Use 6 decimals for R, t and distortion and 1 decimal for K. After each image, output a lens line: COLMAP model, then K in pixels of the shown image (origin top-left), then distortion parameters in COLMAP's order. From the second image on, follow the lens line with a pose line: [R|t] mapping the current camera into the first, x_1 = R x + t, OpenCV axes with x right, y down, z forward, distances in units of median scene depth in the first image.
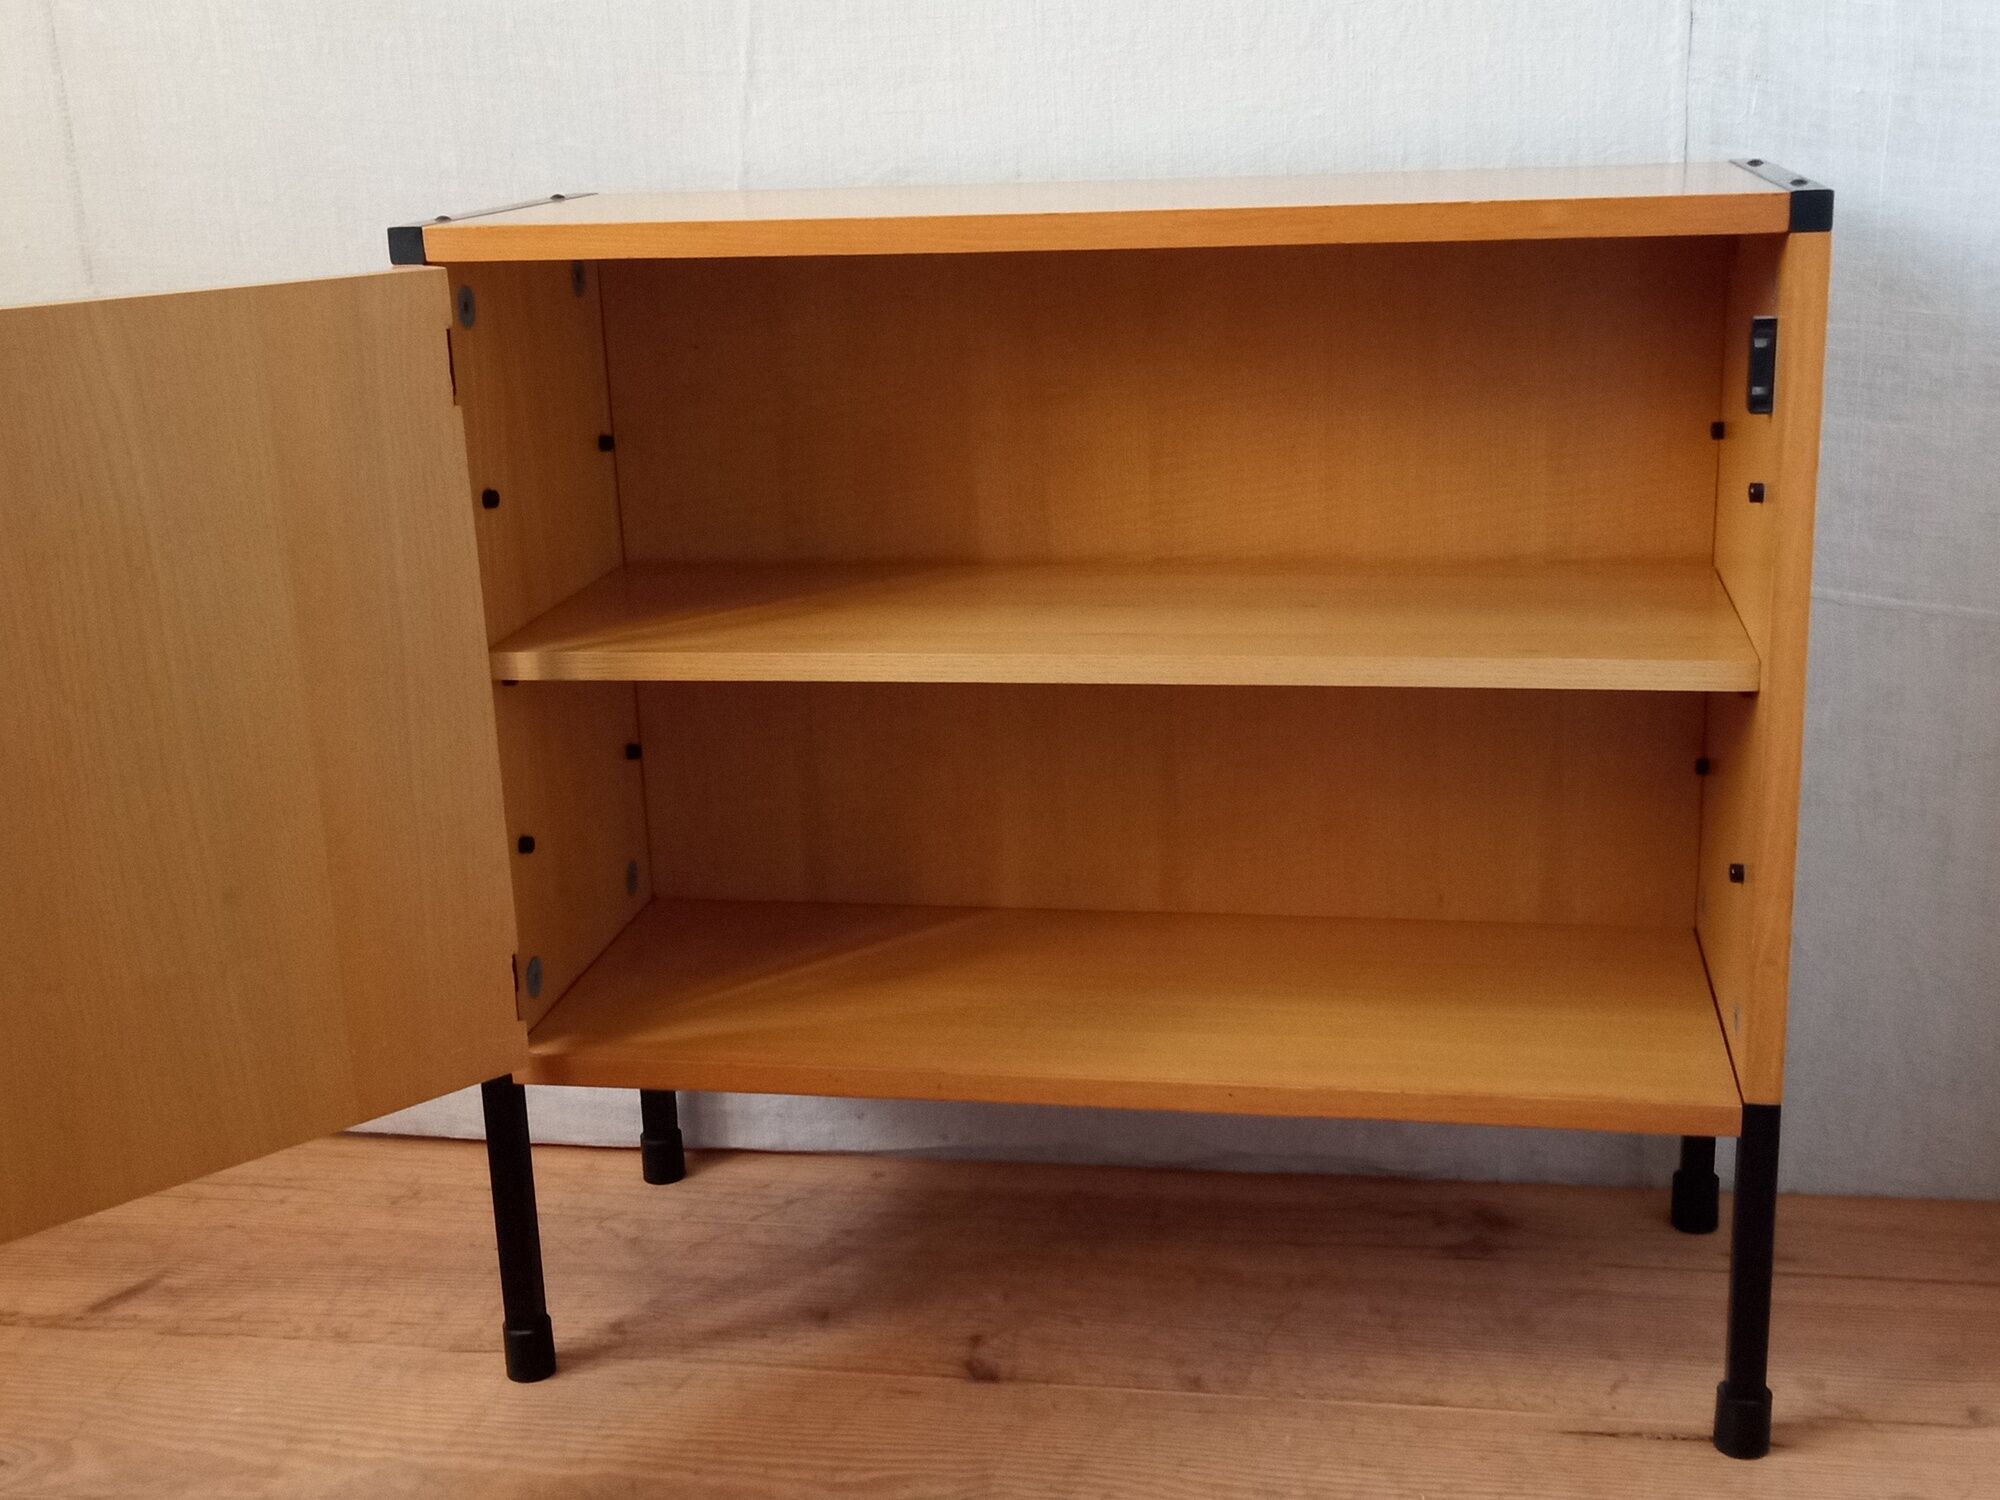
lens RADIAL K [[2329.1, 0, 1016.1], [0, 2329.1, 747.2], [0, 0, 1]] dist [0.019286, 0.000000]
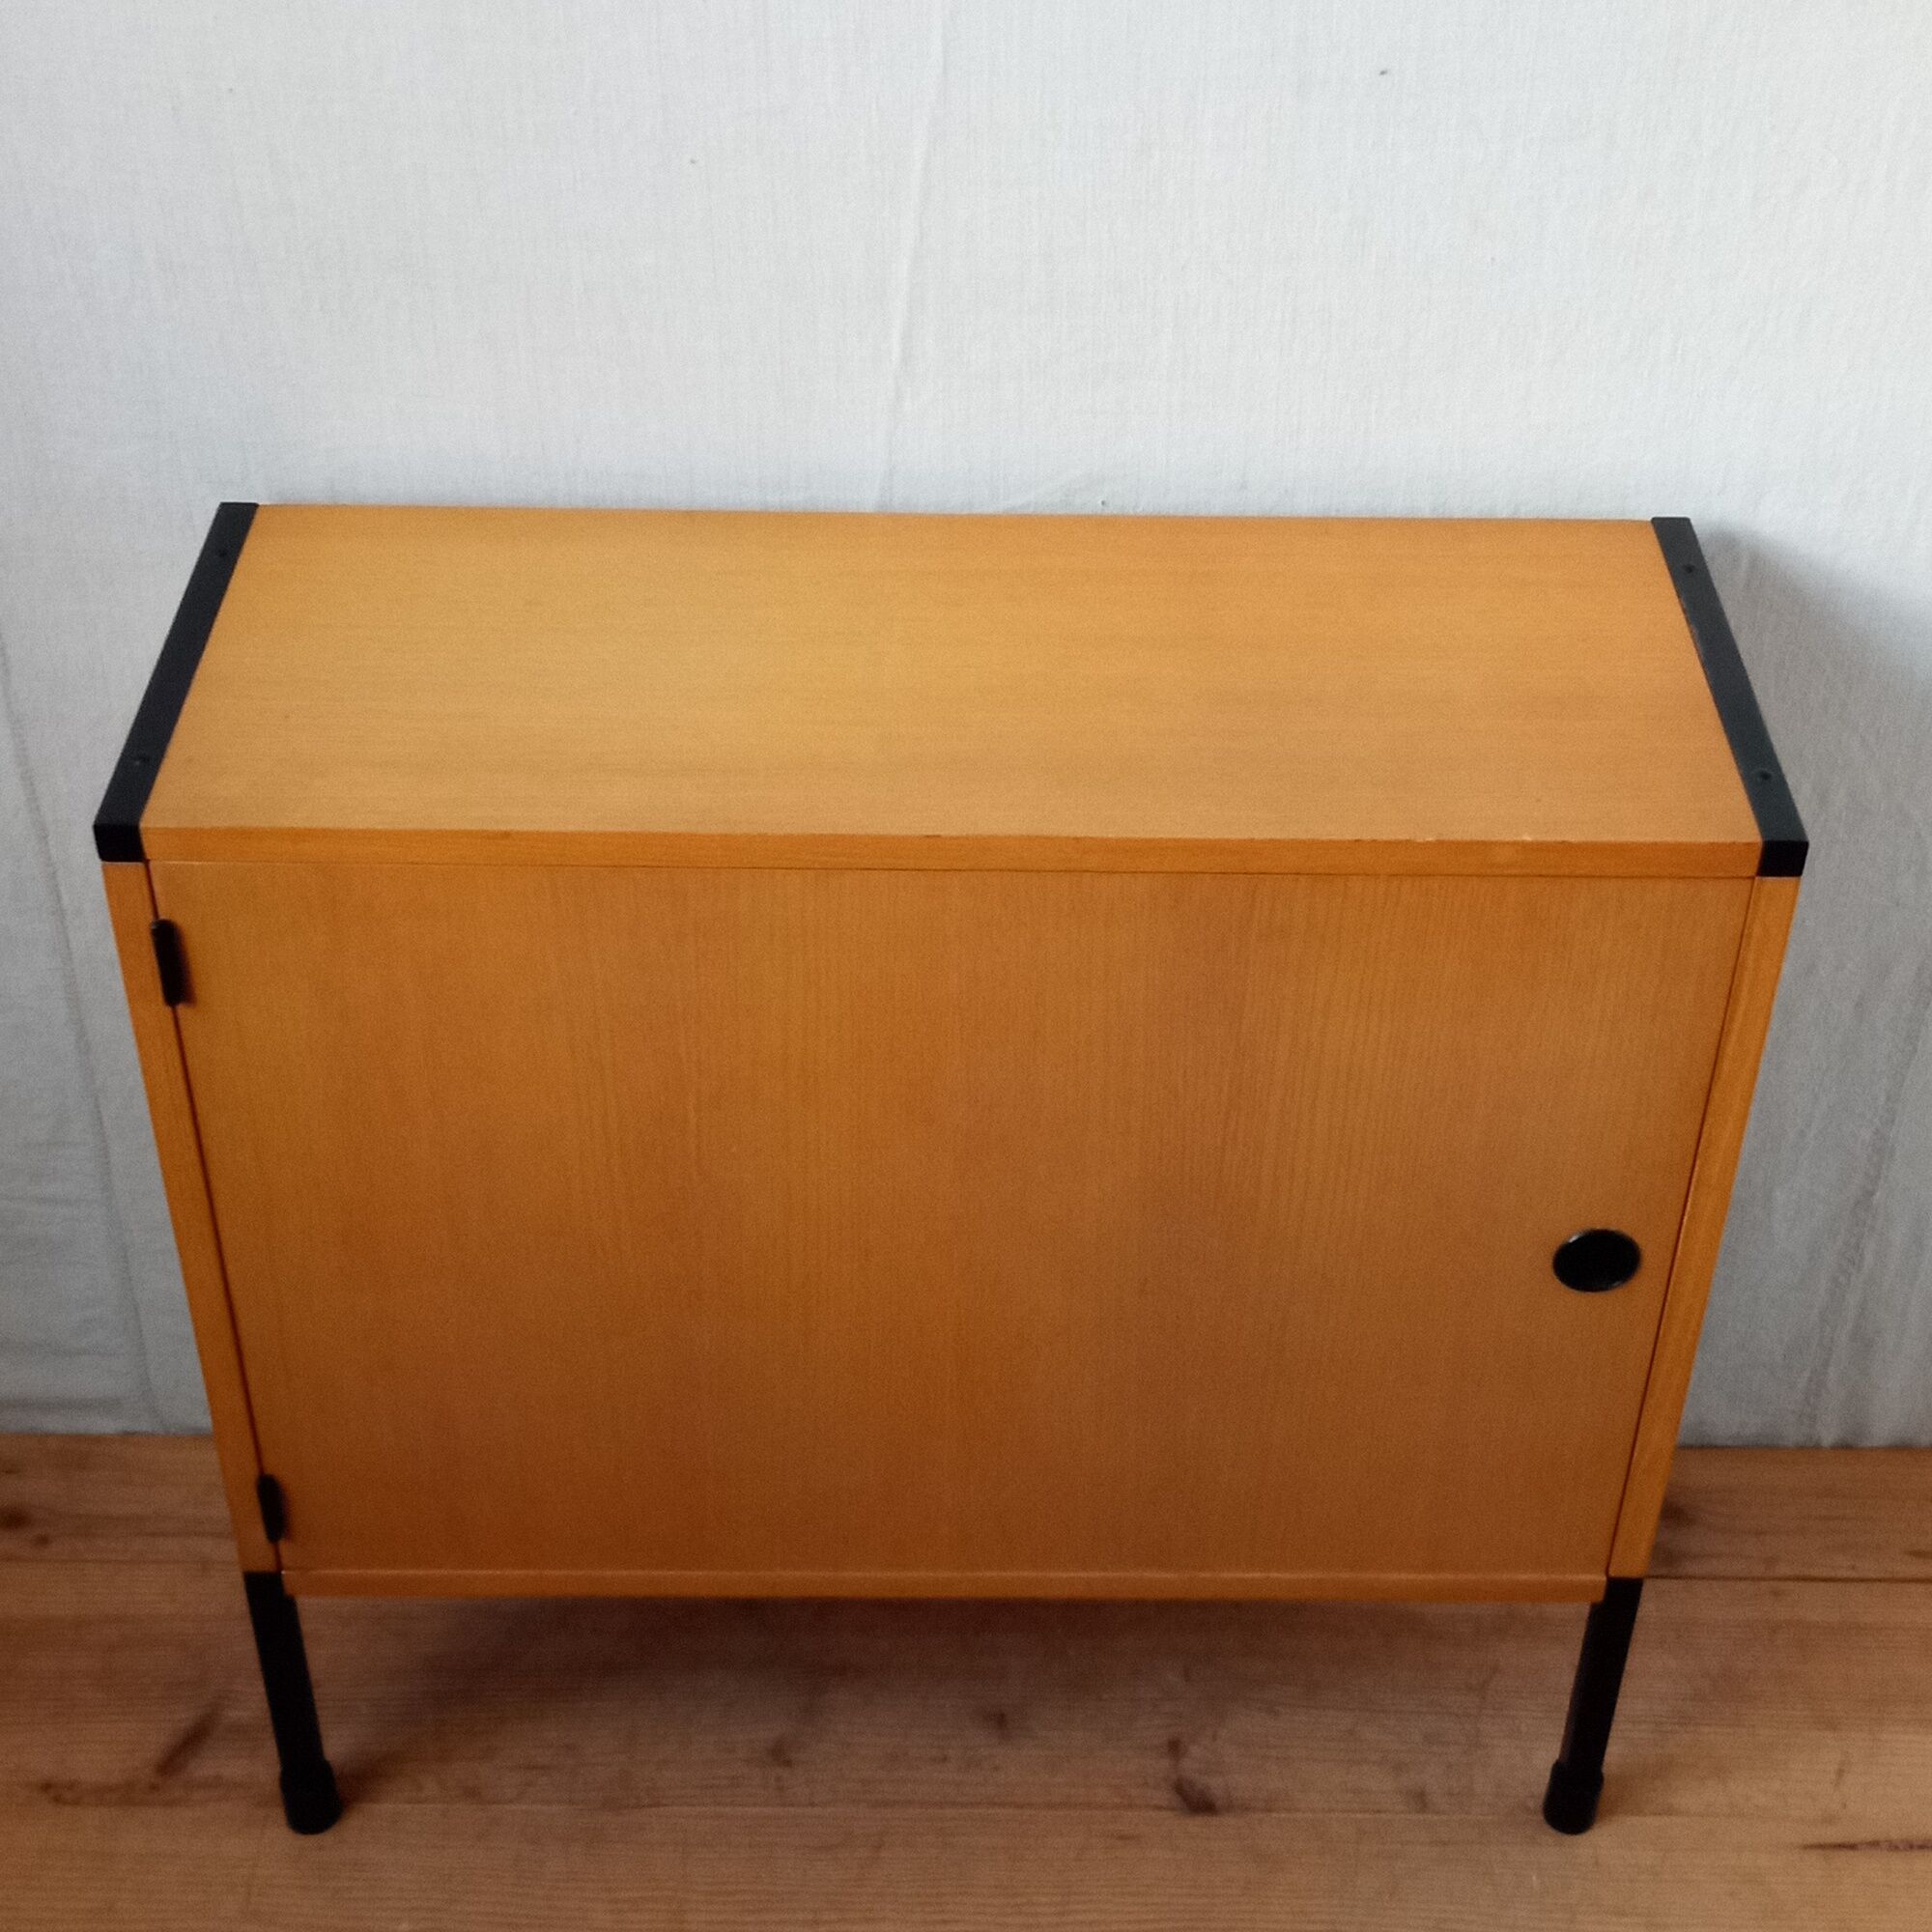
lens RADIAL K [[2980.1, 0, 974.8], [0, 2980.1, 955.0], [0, 0, 1]] dist [0.025567, 0.000000]
pose [[0.985506, -0.061043, 0.158277, -0.273126], [-0.000943, 0.931030, 0.364942, -0.491656], [-0.169638, -0.359802, 0.917478, 0.028333]]
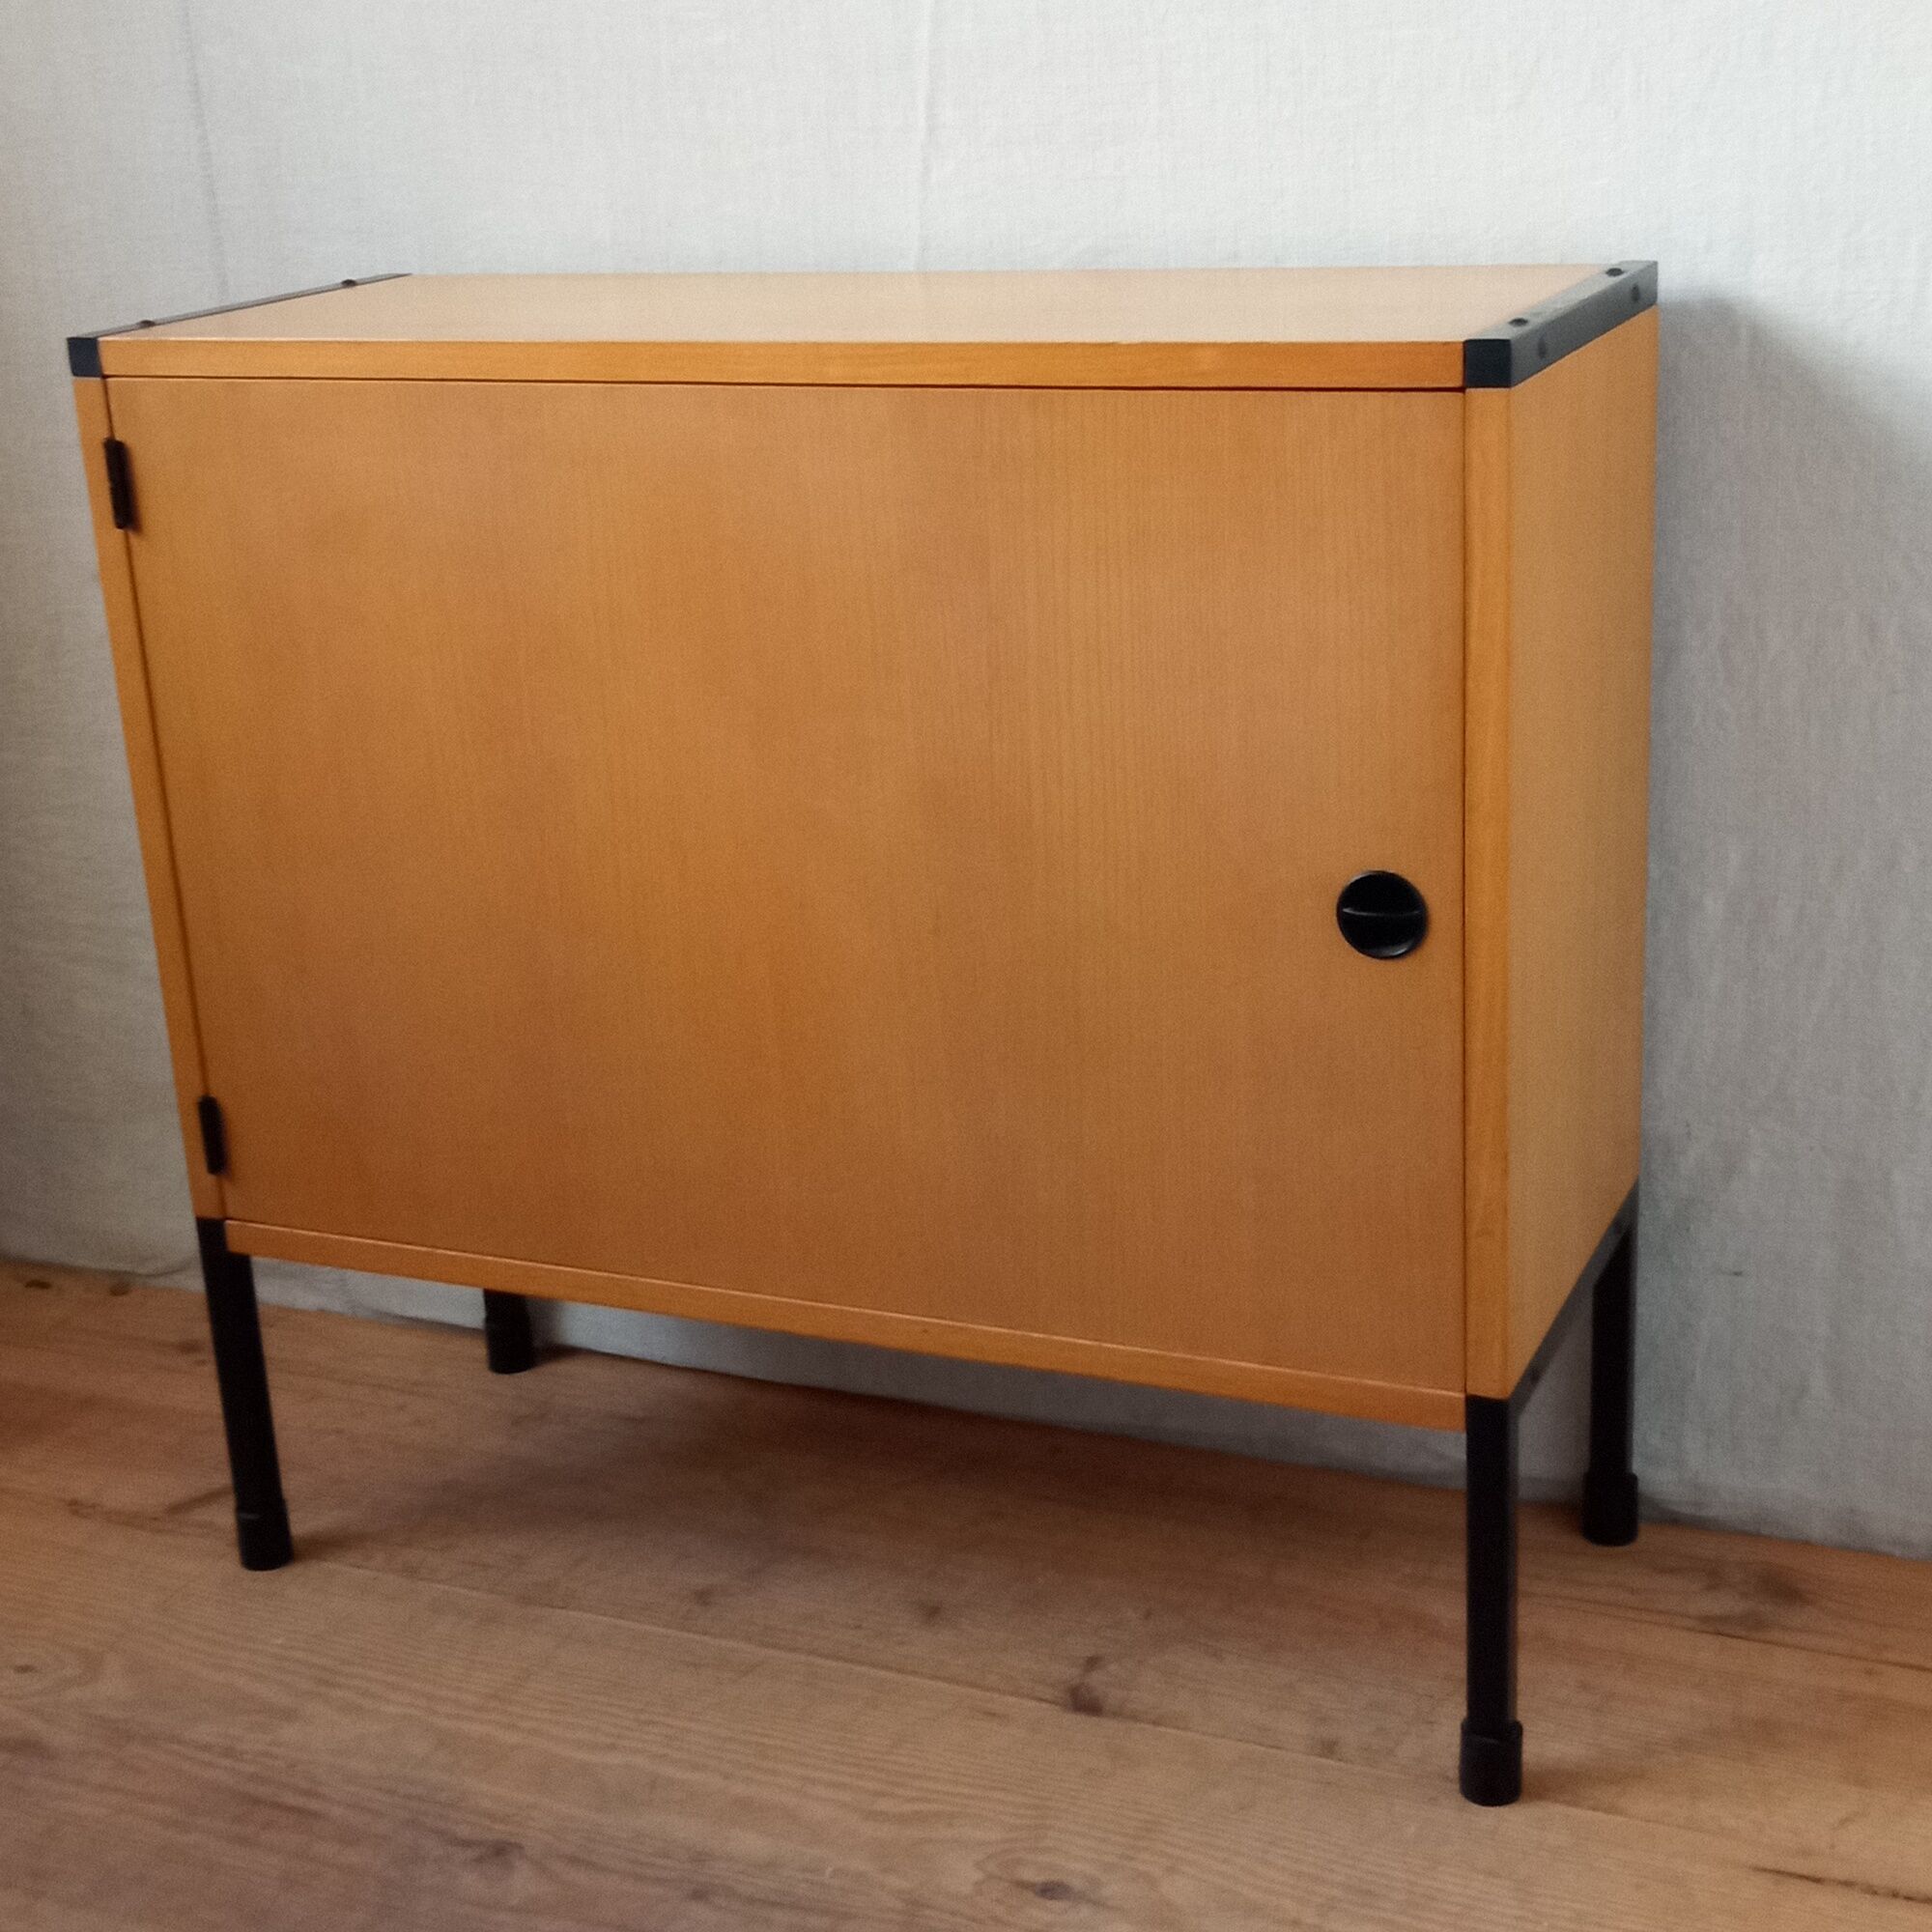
lens RADIAL K [[2980.1, 0, 1007.2], [0, 2980.1, 990.5], [0, 0, 1]] dist [0.025567, 0.000000]
pose [[0.968394, 0.066054, -0.240522, 0.200176], [-0.053167, 0.996800, 0.059688, -0.051102], [0.243695, -0.045014, 0.968807, -0.040179]]
